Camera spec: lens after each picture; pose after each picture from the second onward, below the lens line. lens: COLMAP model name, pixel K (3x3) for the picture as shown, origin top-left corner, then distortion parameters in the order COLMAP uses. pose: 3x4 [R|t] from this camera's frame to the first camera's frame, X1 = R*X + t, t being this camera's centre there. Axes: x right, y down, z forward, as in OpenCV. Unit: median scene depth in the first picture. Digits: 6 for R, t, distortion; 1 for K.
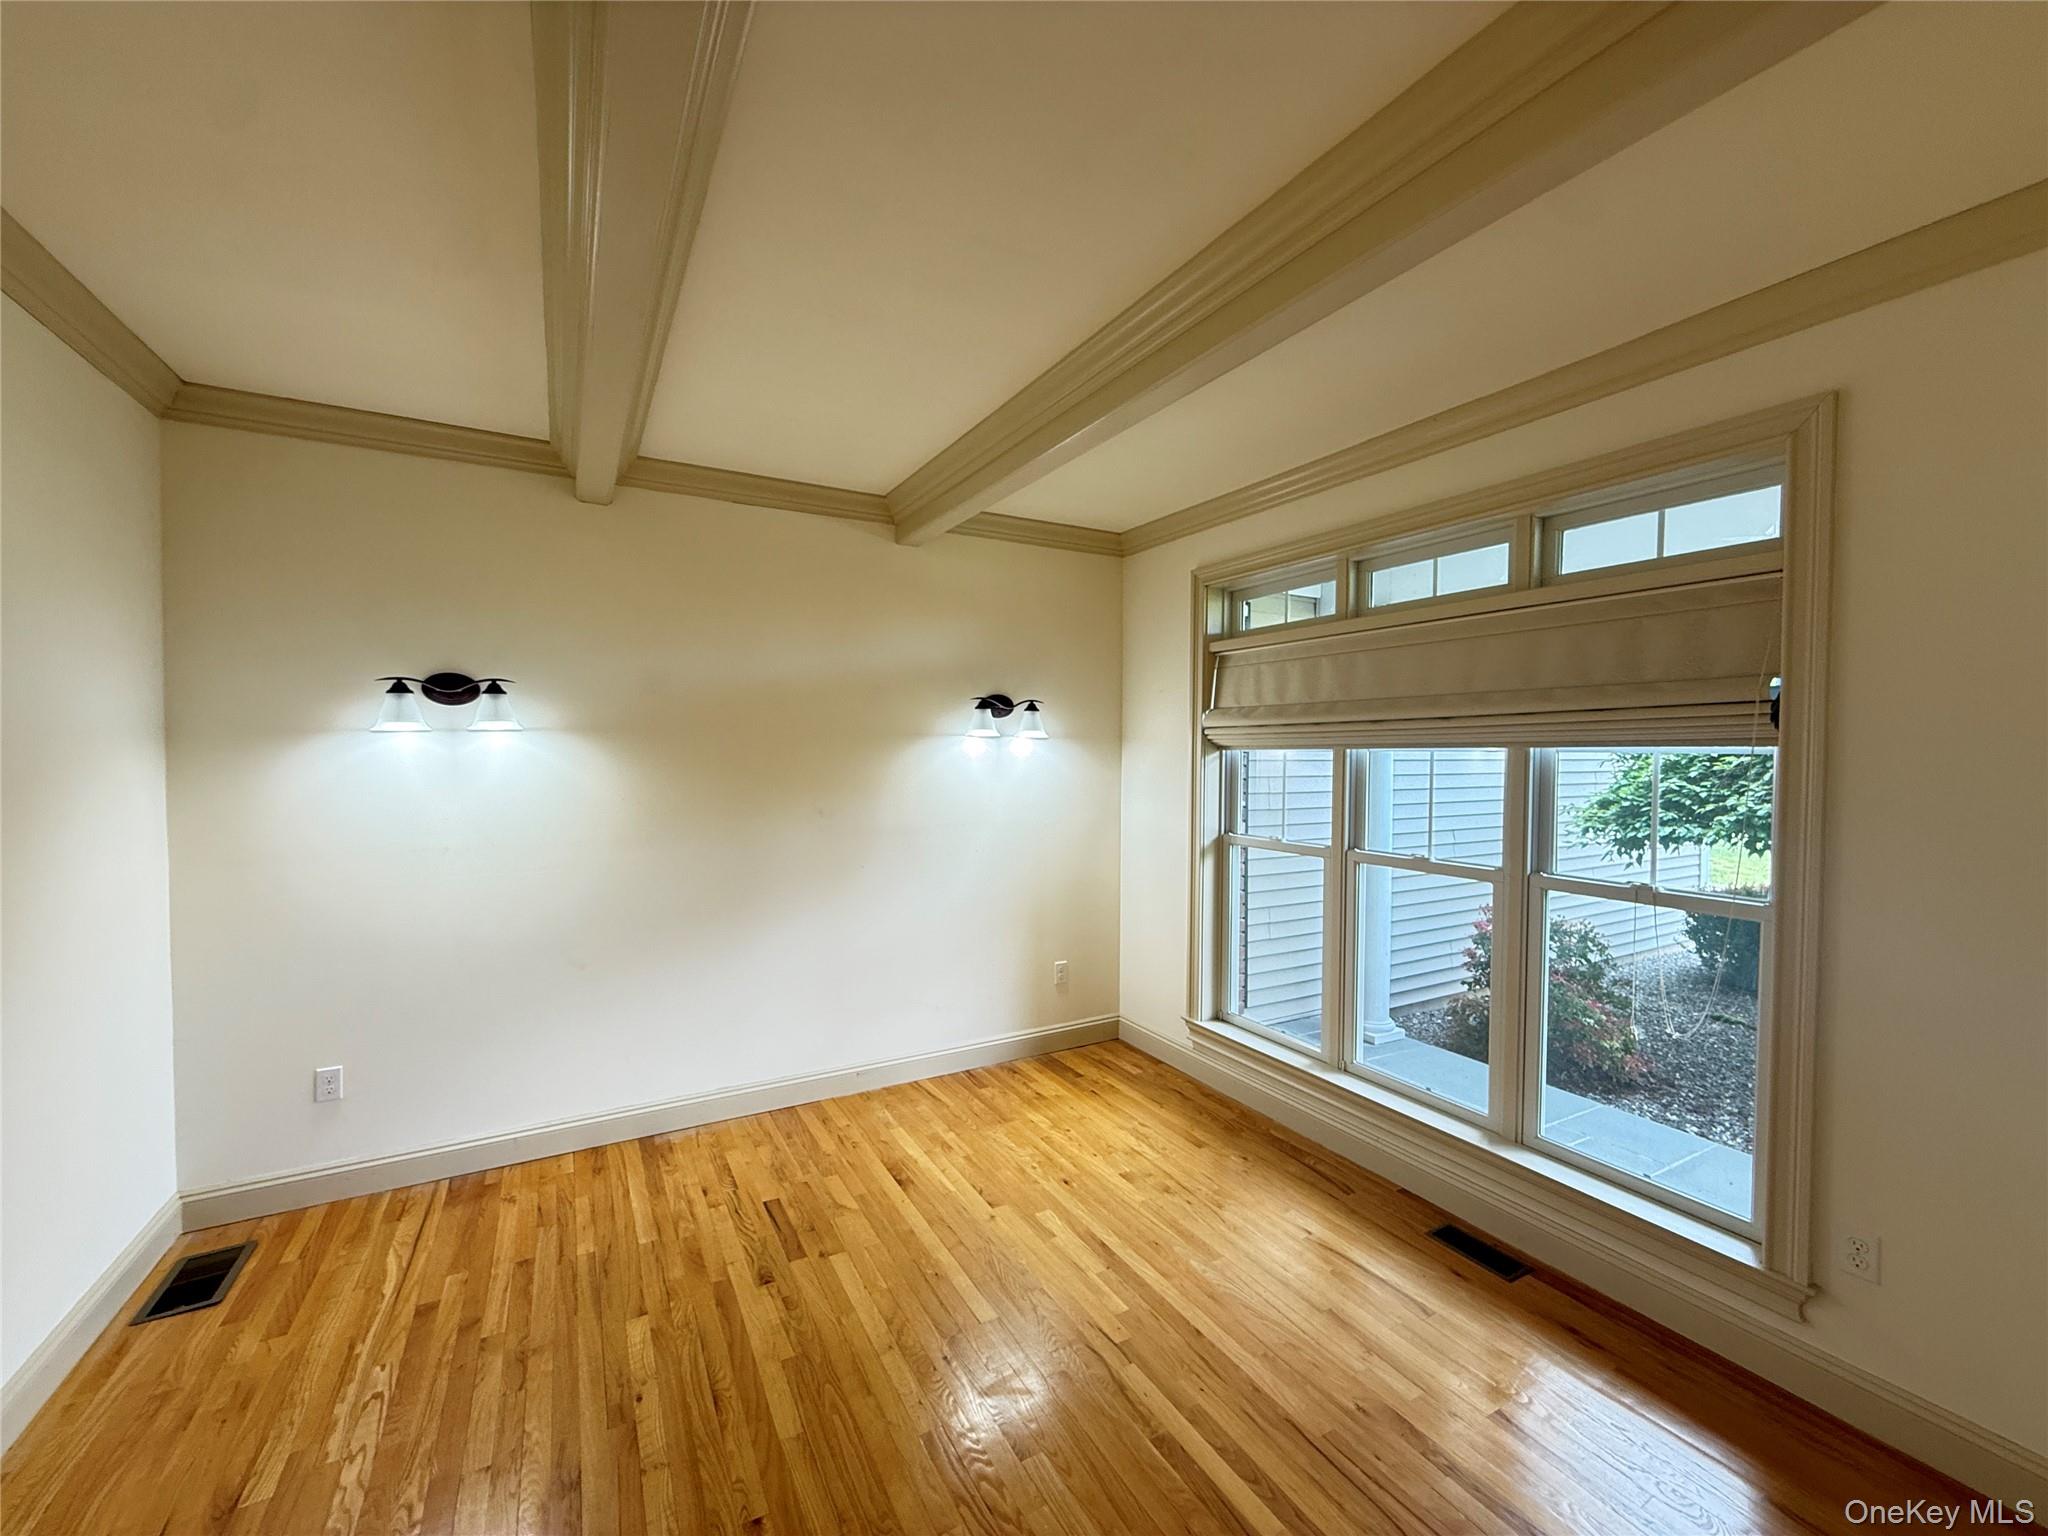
lens RADIAL K [[816.5, 0, 1035.7], [0, 816.5, 766.0], [0, 0, 1]] dist [-0.001774, 0.000501]
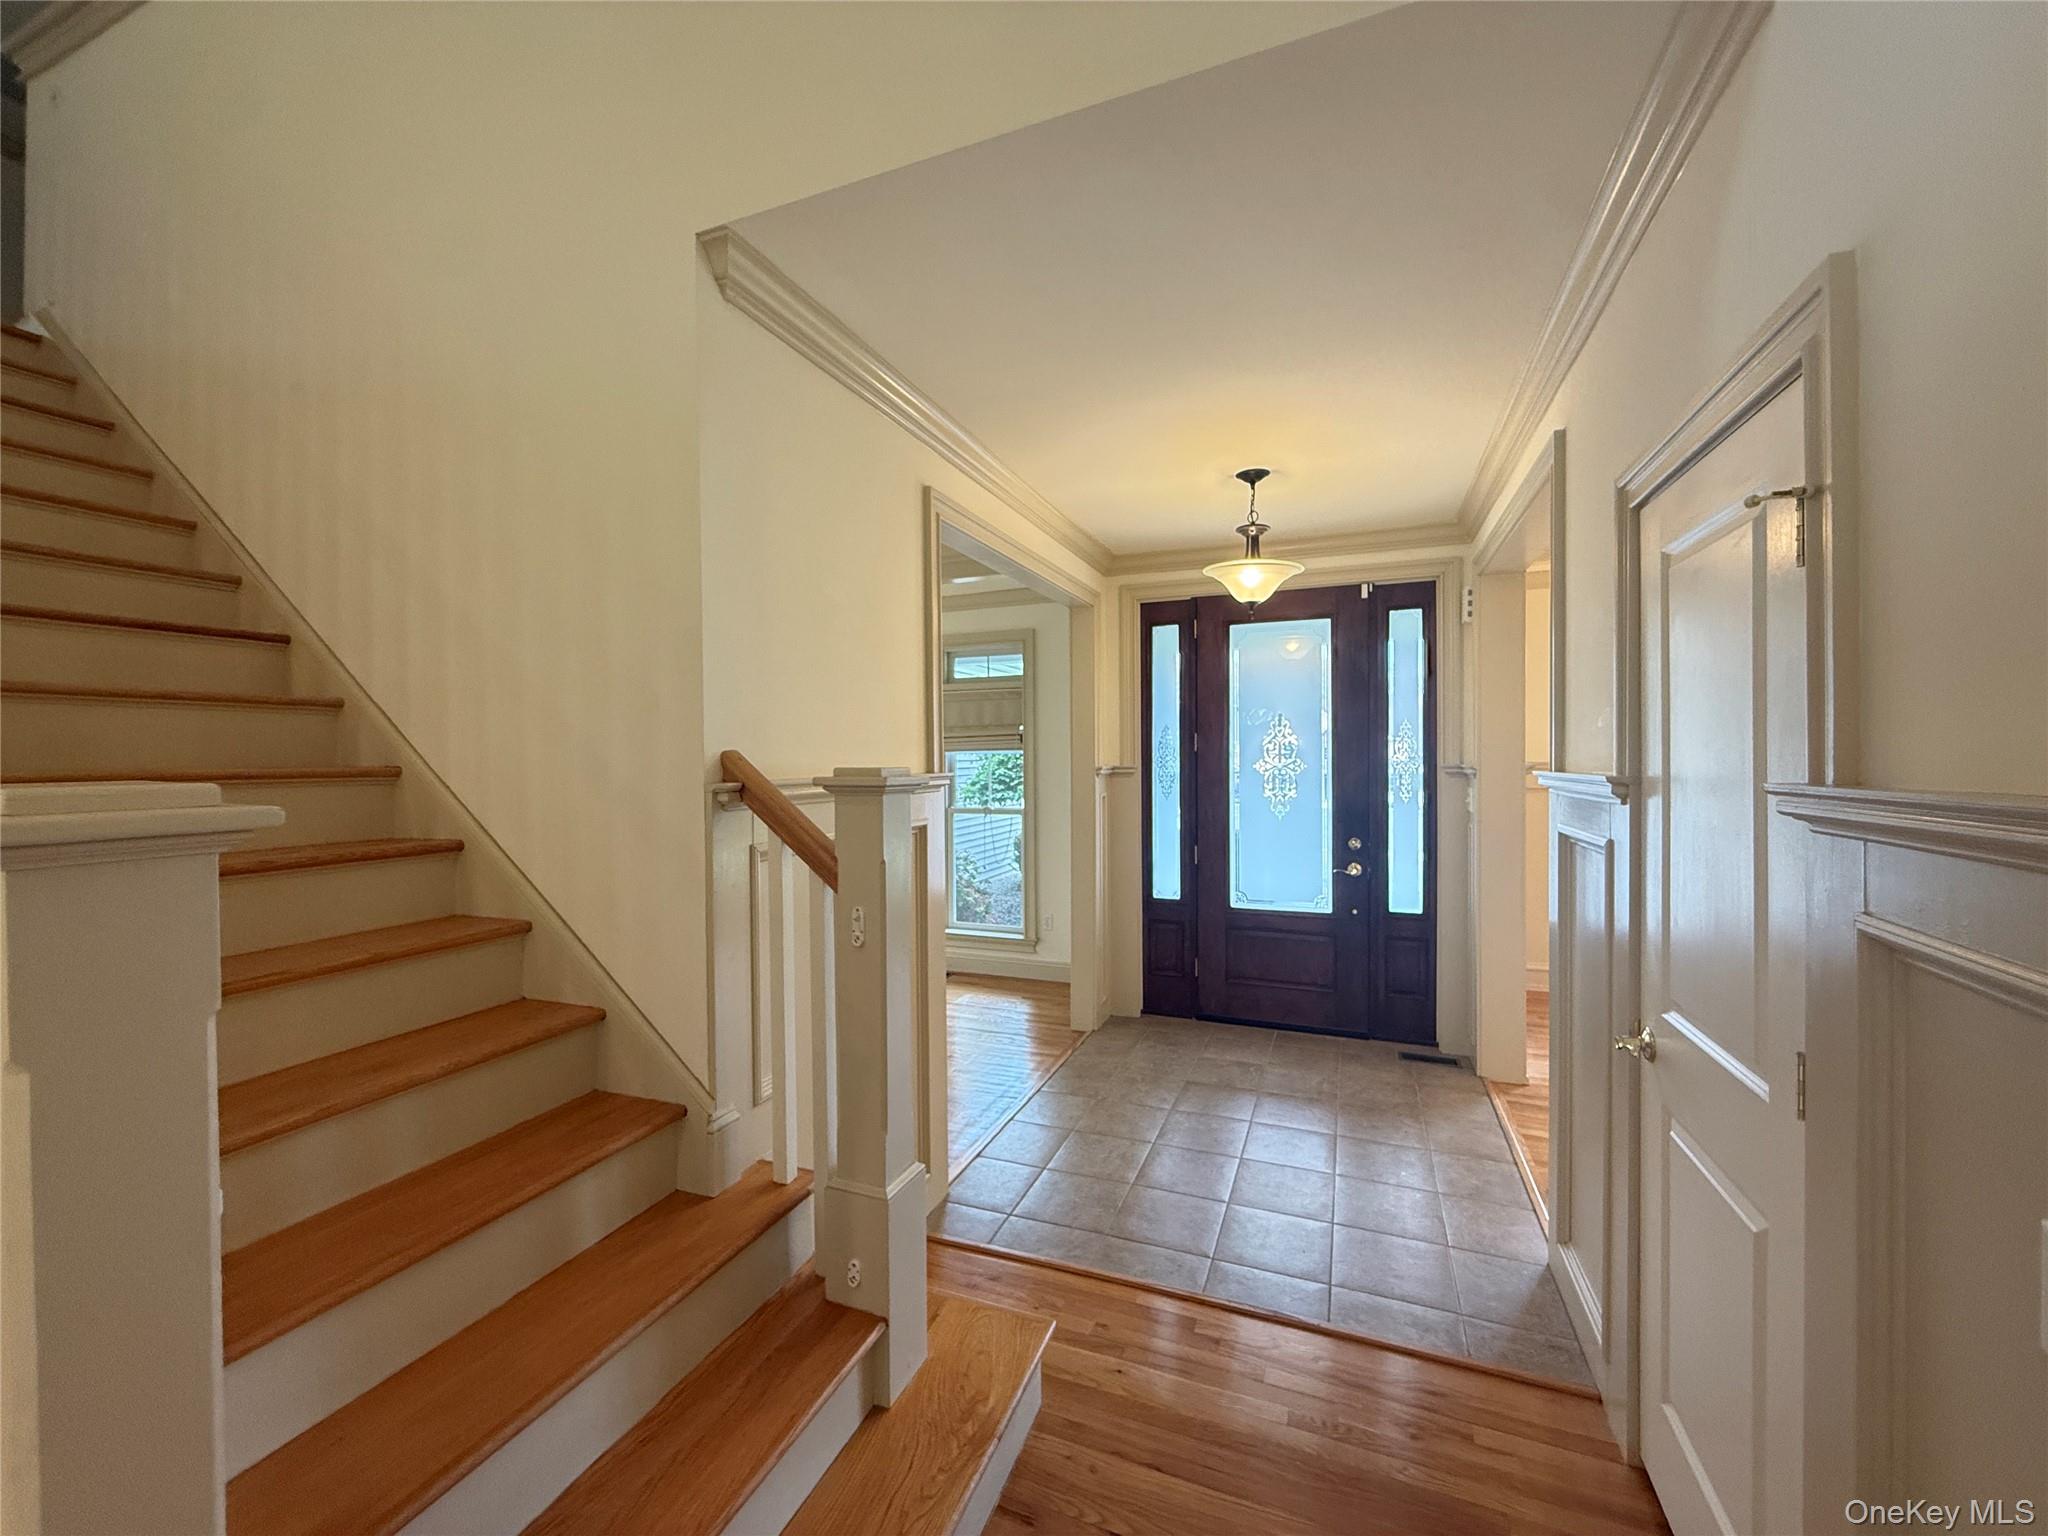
lens RADIAL K [[816.5, 0, 1017.7], [0, 816.5, 760.8], [0, 0, 1]] dist [-0.001774, 0.000501]
pose [[0.788985, -0.017747, 0.614156, -0.659602], [0.028278, 0.999572, -0.007443, 0.023431], [-0.613761, 0.023239, 0.789150, -0.961148]]
